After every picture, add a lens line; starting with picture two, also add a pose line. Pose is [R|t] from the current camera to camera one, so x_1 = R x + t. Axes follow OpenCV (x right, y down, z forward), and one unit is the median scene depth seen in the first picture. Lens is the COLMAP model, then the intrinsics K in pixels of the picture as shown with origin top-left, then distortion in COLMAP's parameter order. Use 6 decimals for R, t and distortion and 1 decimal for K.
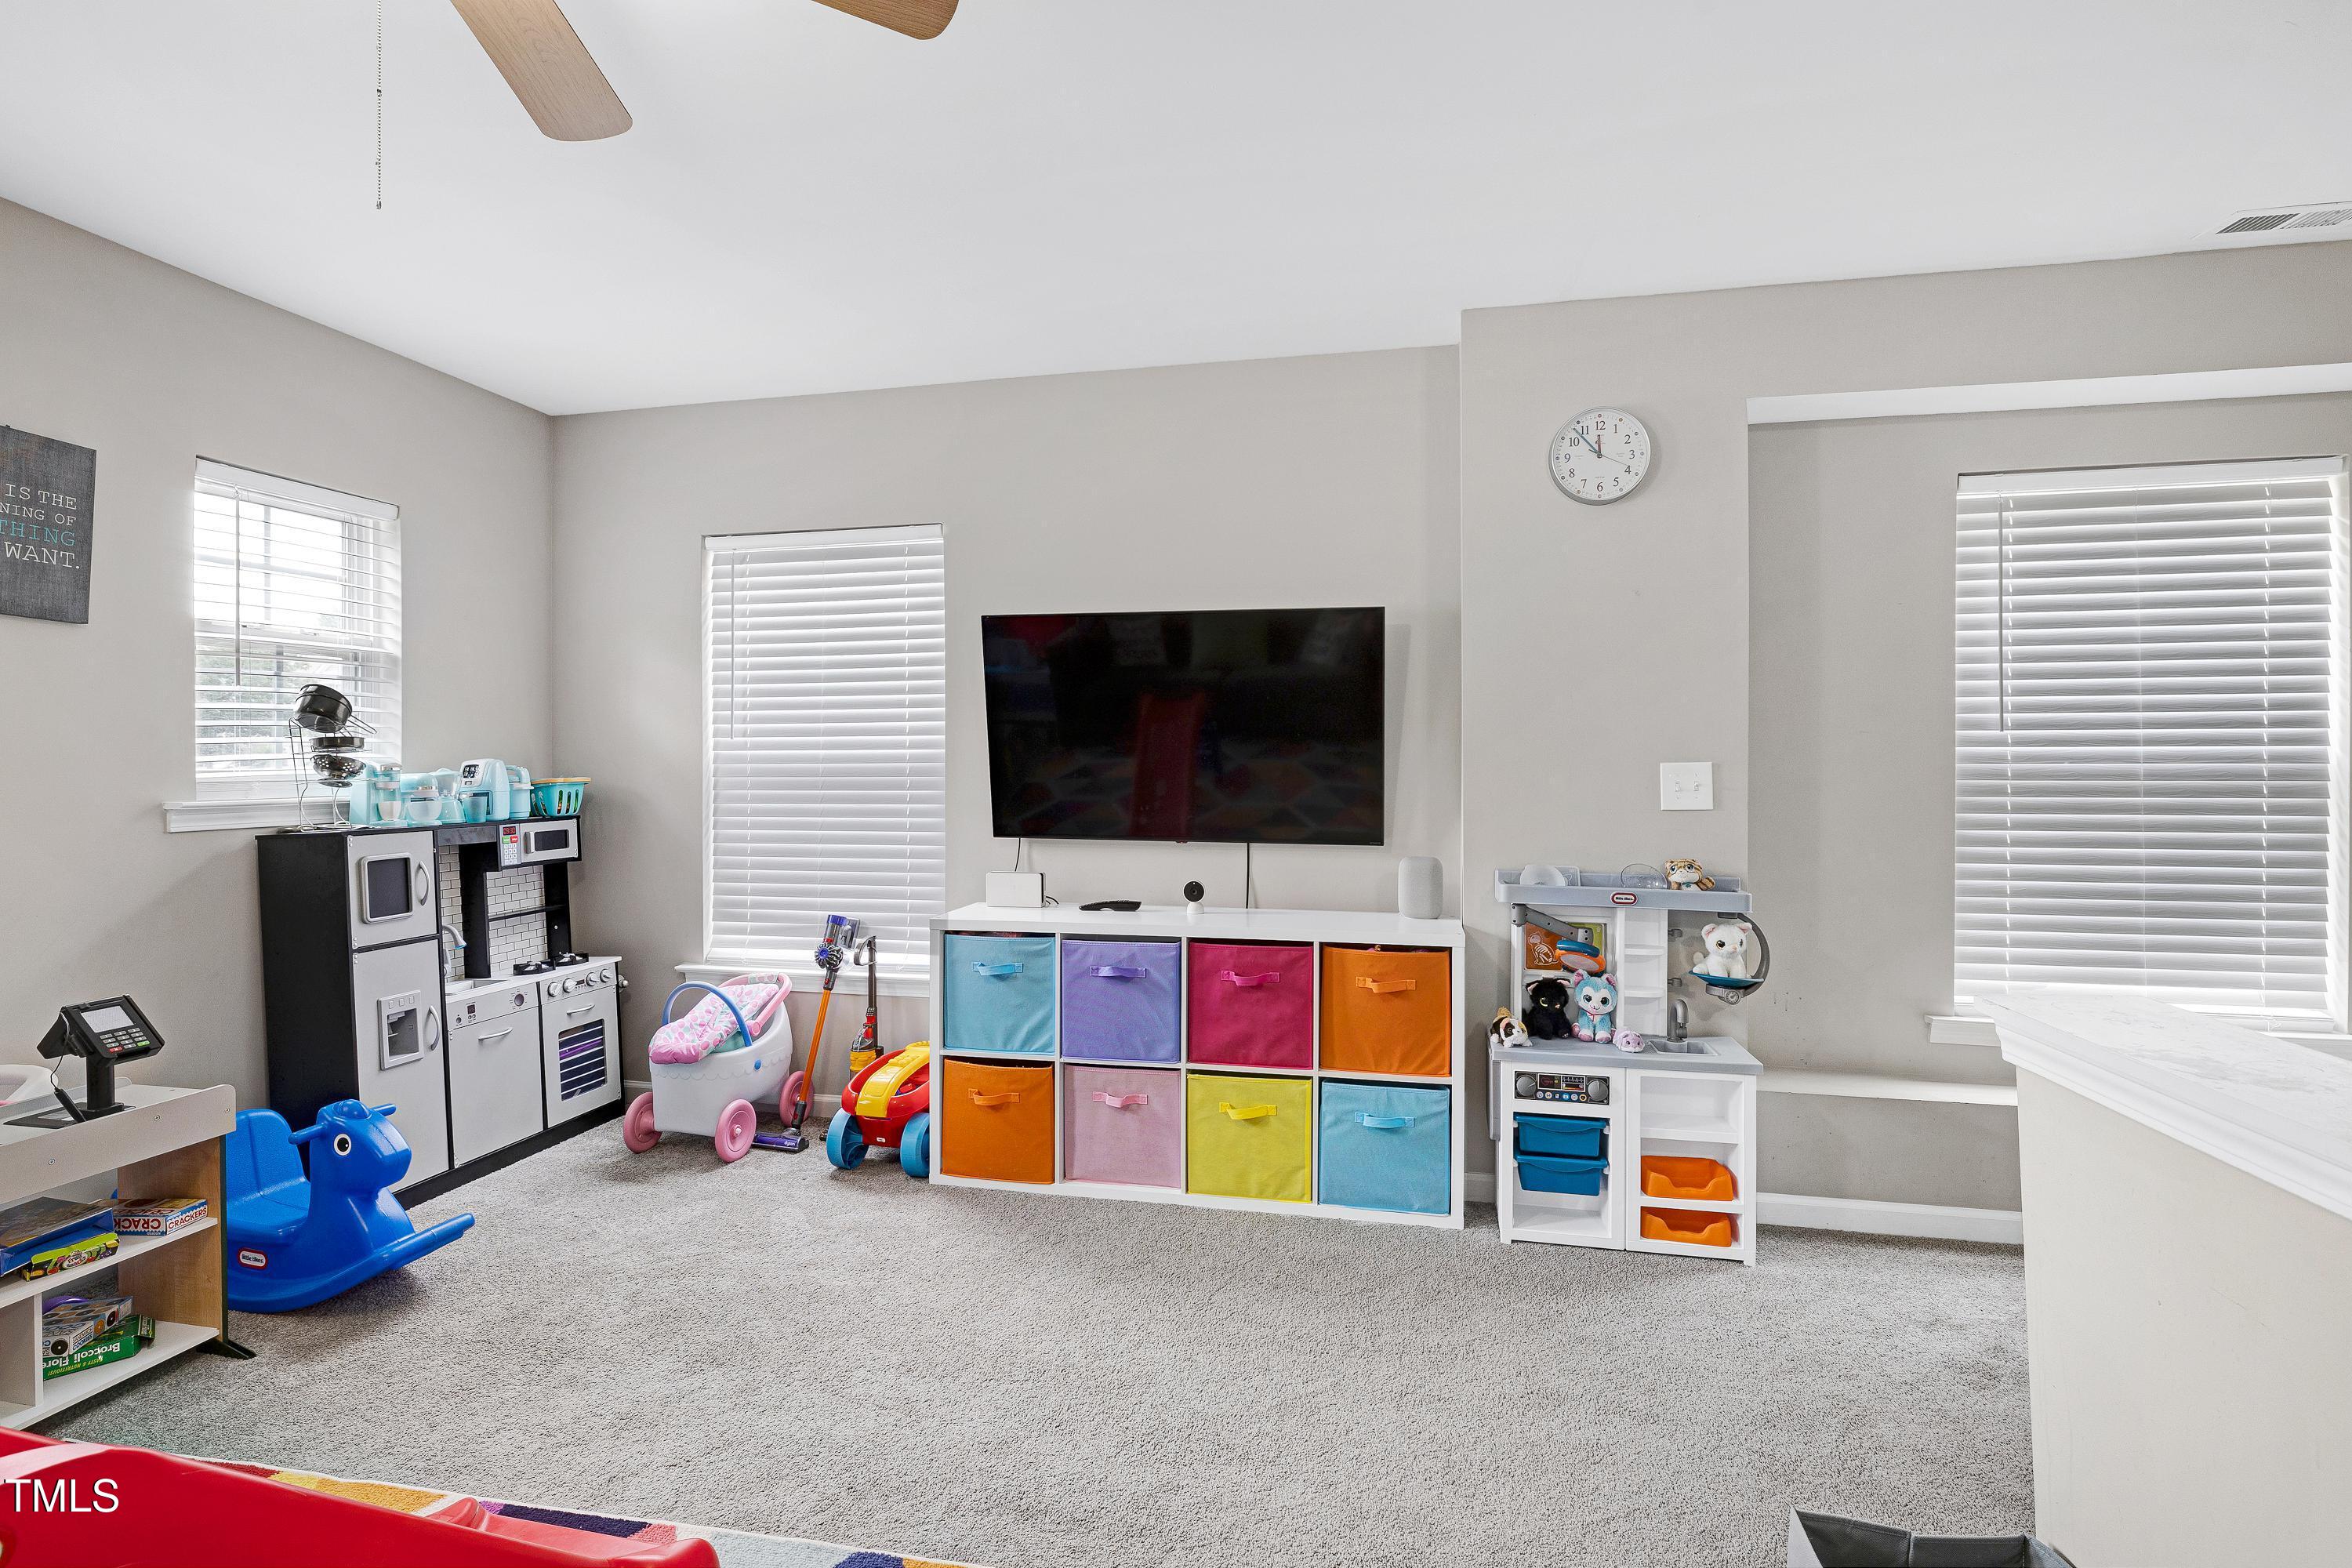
lens RADIAL K [[1096.9, 0, 1162.5], [0, 1096.9, 773.2], [0, 0, 1]] dist [-0.005196, -0.000399]
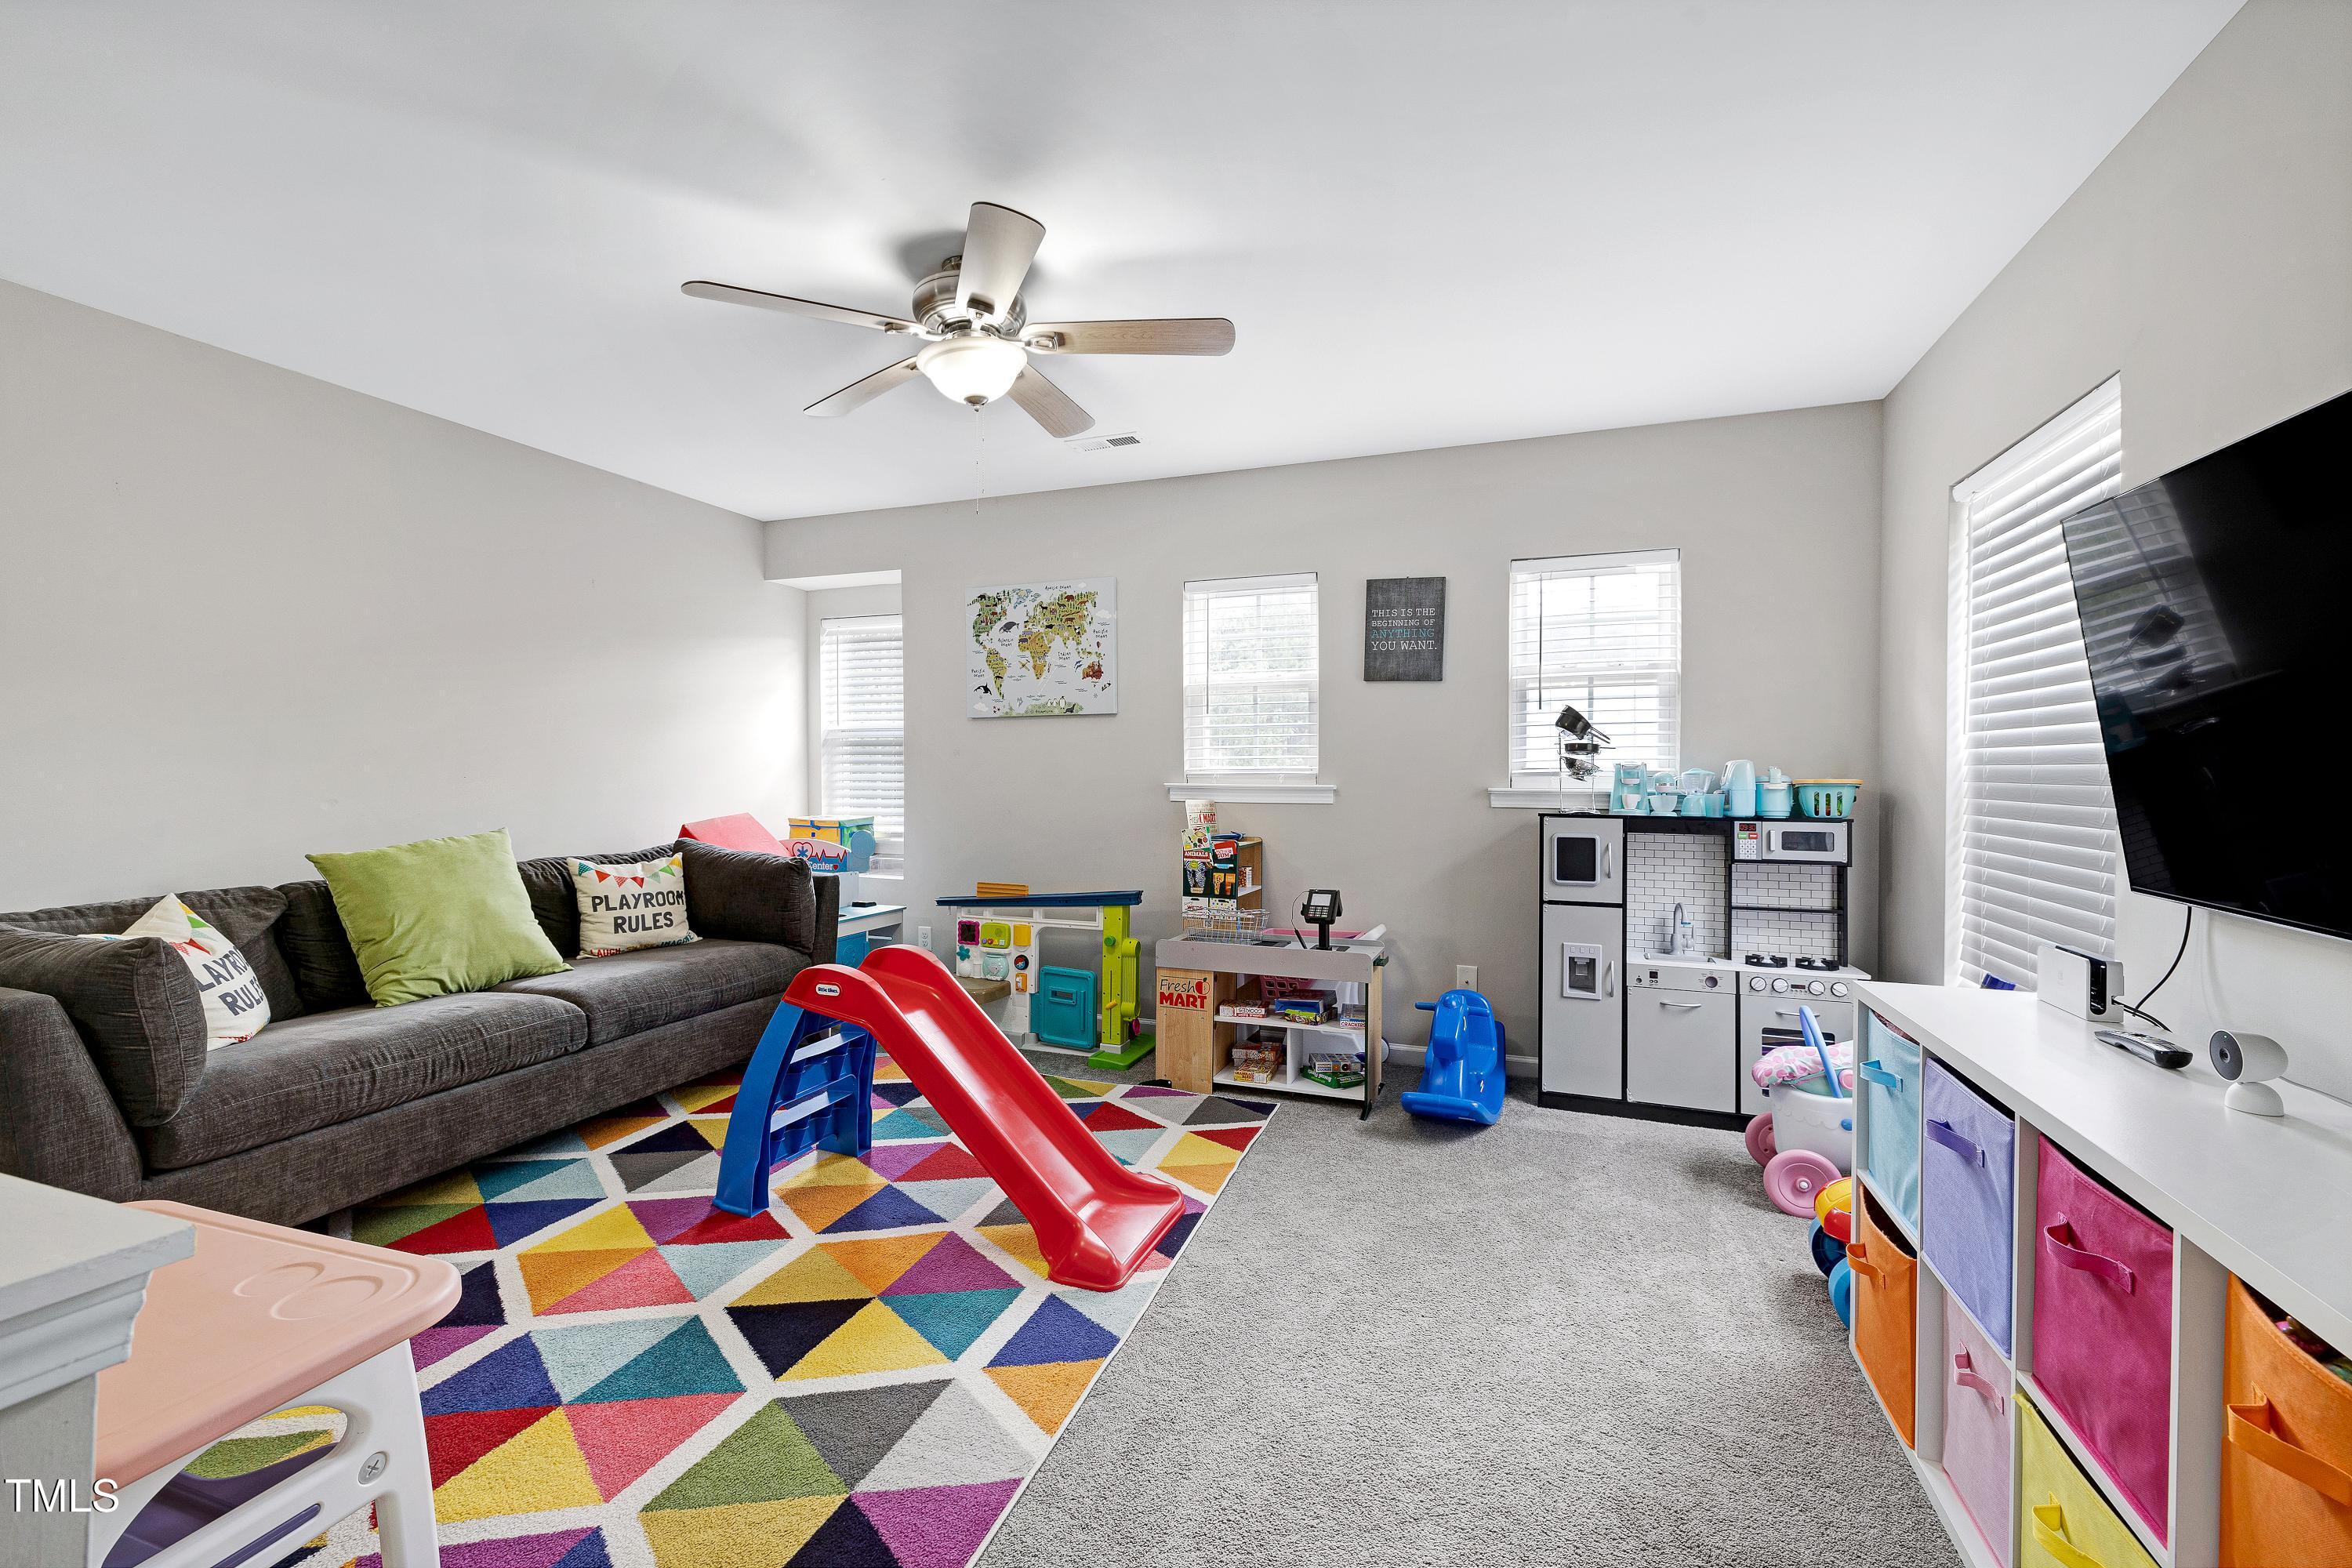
lens RADIAL K [[993.2, 0, 1167.9], [0, 993.2, 782.6], [0, 0, 1]] dist [-0.001371, -0.000053]
pose [[-0.141058, 0.020804, -0.989783, 0.492022], [-0.011936, 0.999671, 0.022713, -0.006751], [0.989929, 0.015018, -0.140764, 0.647572]]
